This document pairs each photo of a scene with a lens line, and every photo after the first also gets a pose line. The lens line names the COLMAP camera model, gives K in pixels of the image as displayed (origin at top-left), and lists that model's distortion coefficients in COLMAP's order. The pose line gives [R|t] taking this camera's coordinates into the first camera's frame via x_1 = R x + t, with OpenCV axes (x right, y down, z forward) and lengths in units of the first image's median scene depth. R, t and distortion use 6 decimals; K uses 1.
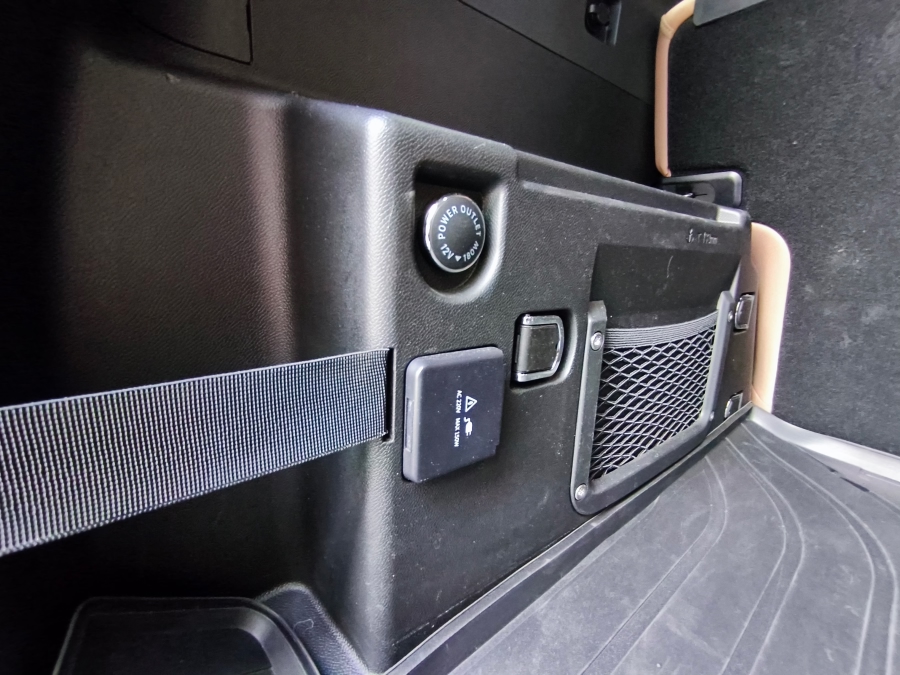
lens RADIAL K [[399.6, 0, 449.5], [0, 399.6, 341.3], [0, 0, 1]] dist [-0.004536, -0.000404]
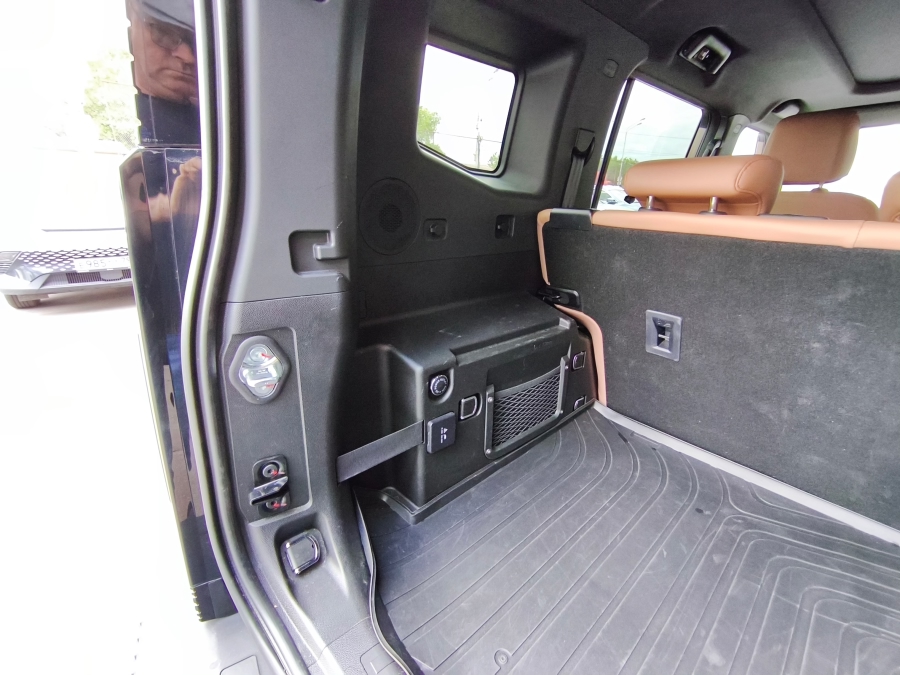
lens RADIAL K [[399.6, 0, 451.4], [0, 399.6, 336.1], [0, 0, 1]] dist [-0.004536, -0.000404]
pose [[0.998411, -0.042282, 0.037246, 0.008507], [0.038423, 0.994360, 0.098848, -0.831751], [-0.041216, -0.097260, 0.994405, -1.973050]]
